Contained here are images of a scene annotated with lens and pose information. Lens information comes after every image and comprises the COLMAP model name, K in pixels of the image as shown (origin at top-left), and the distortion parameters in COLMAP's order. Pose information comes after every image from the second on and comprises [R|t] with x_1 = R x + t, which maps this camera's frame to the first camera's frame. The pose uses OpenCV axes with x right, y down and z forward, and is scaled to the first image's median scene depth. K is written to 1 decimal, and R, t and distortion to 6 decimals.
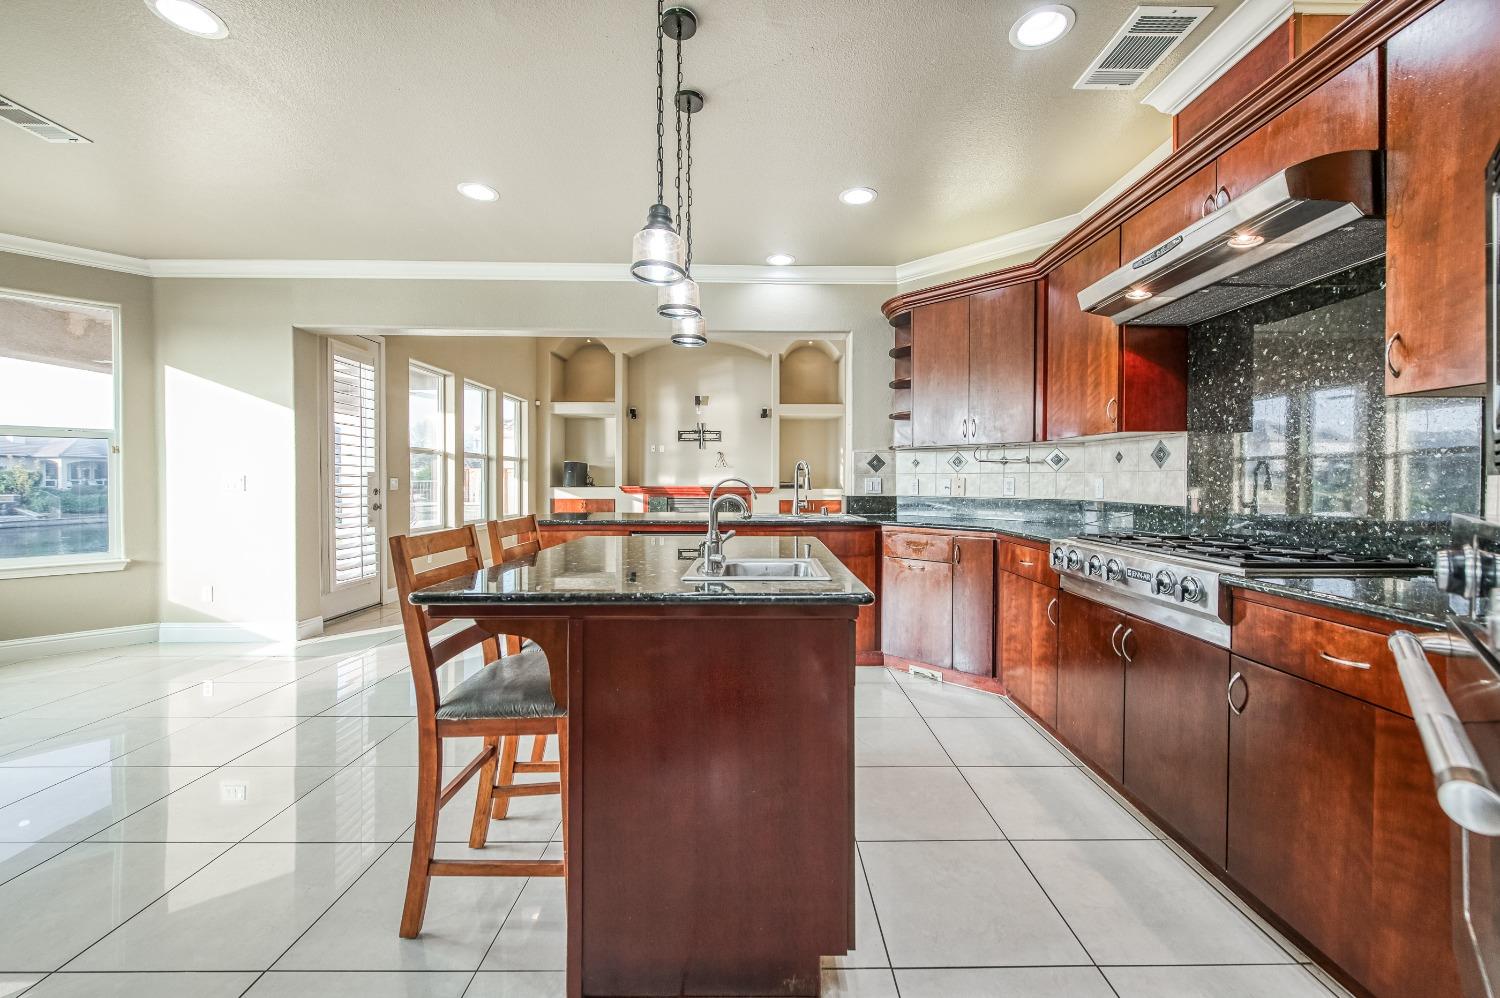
lens RADIAL K [[595.2, 0, 748.6], [0, 595.2, 486.5], [0, 0, 1]] dist [0.008868, -0.001098]
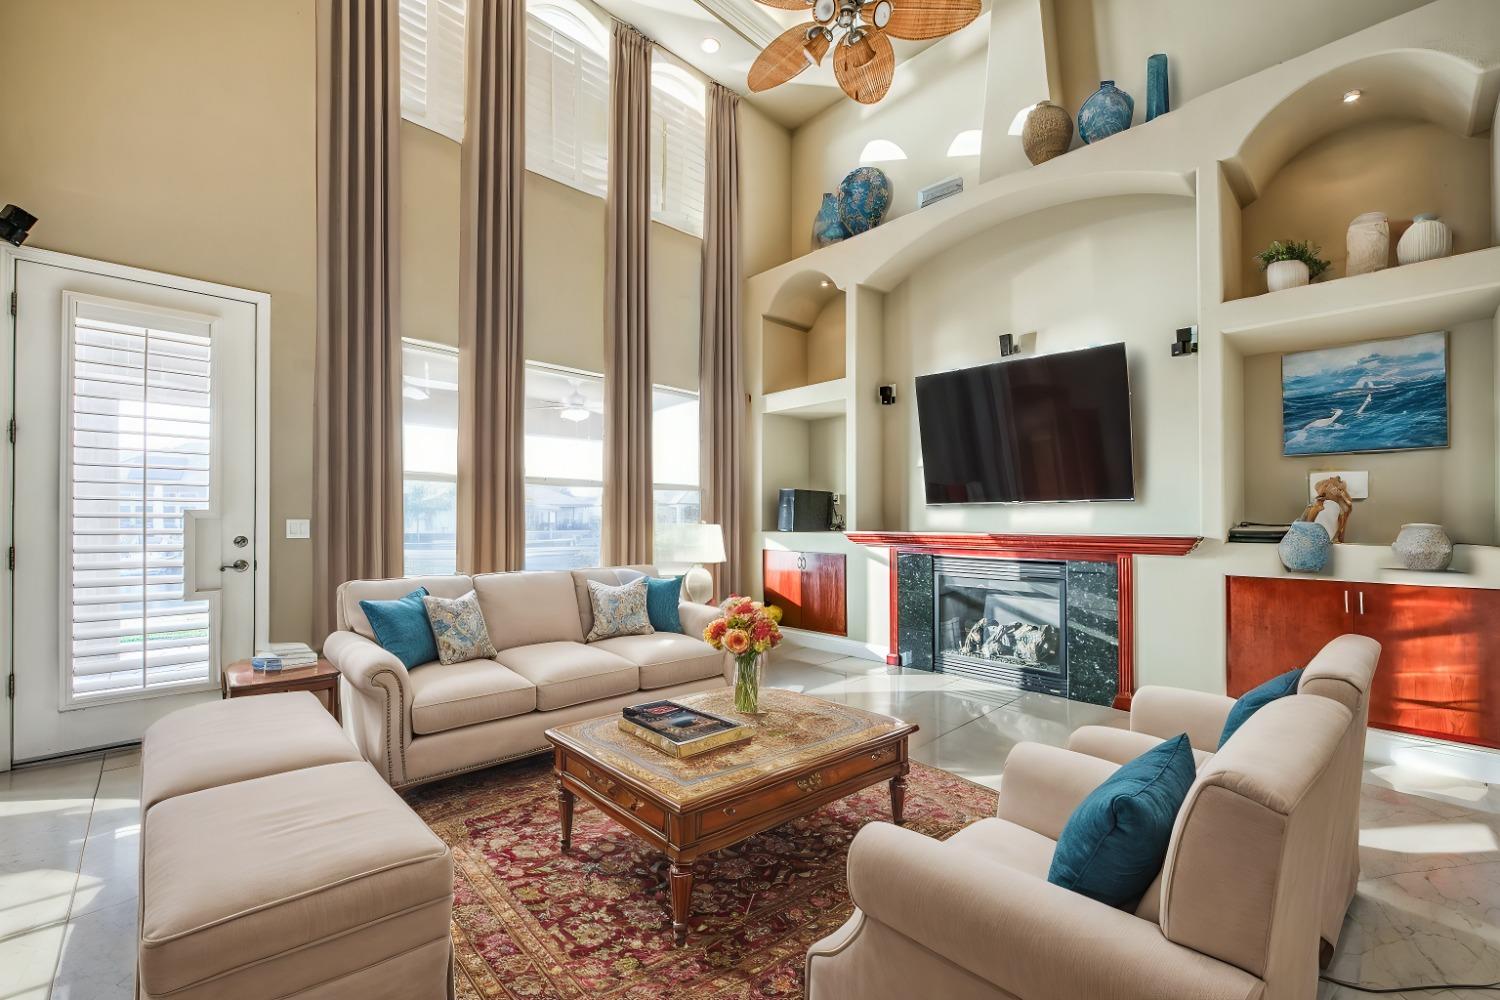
lens RADIAL K [[604.6, 0, 743.0], [0, 604.6, 507.5], [0, 0, 1]] dist [-0.004303, -0.000509]
pose [[0.693846, -0.016655, -0.719931, 0.188083], [-0.003351, 0.999647, -0.026355, -0.011387], [0.720116, 0.020699, 0.693545, 0.942323]]
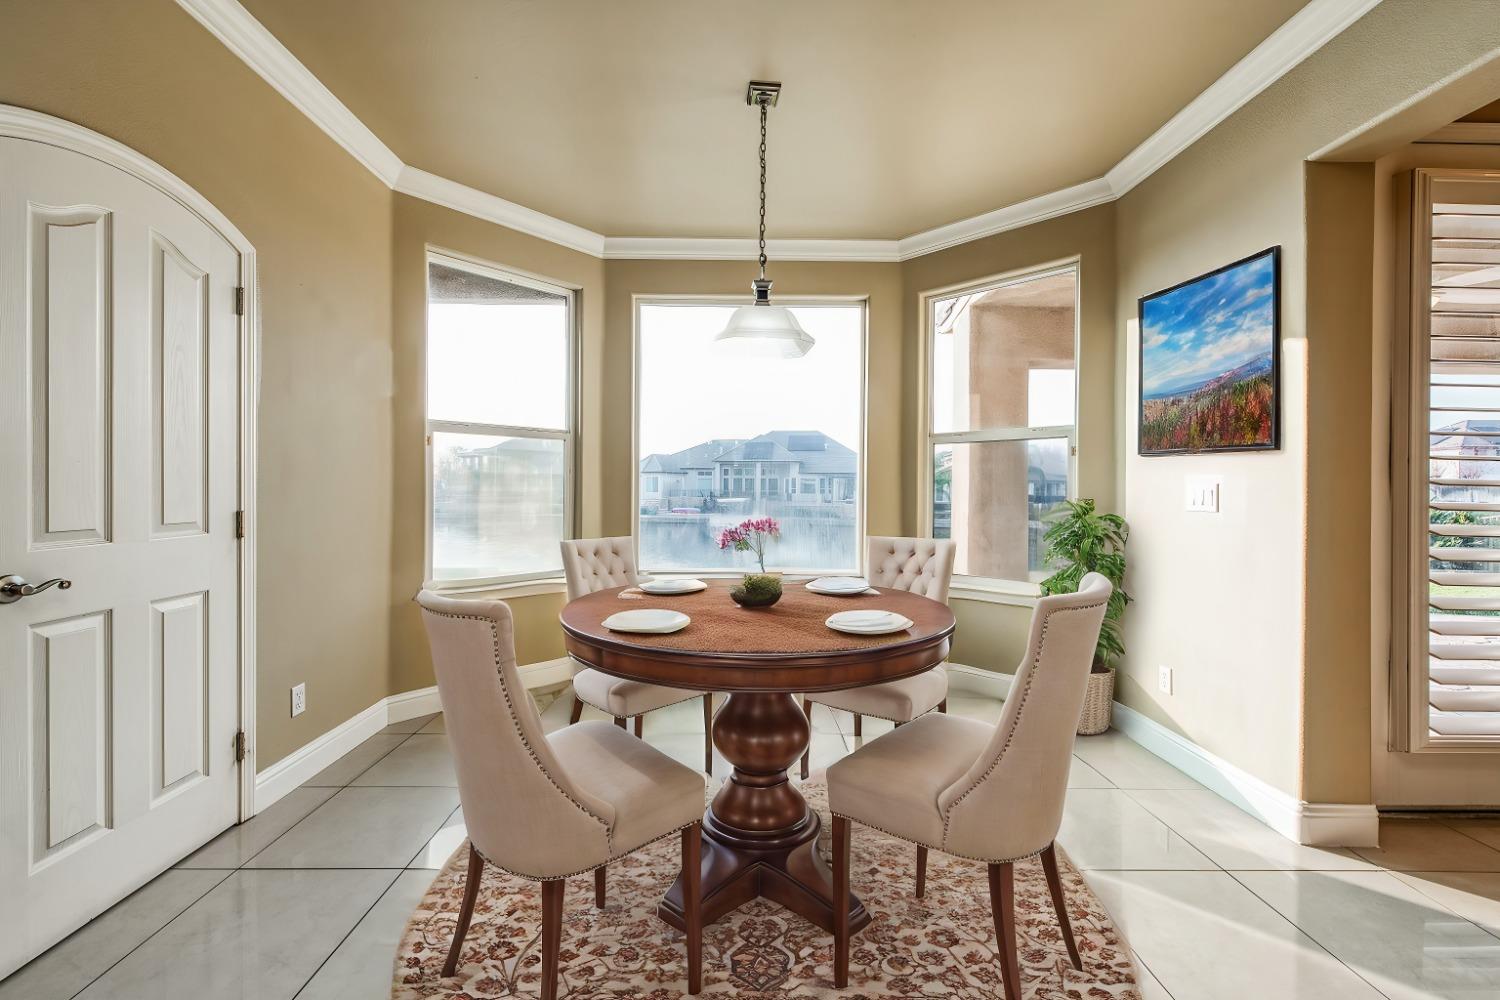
lens RADIAL K [[604.6, 0, 725.2], [0, 604.6, 490.7], [0, 0, 1]] dist [-0.004303, -0.000509]
pose [[0.010708, 0.004993, -0.999930, -0.235890], [-0.017598, 0.999834, 0.004804, -0.005704], [0.999788, 0.017546, 0.010795, 0.433516]]
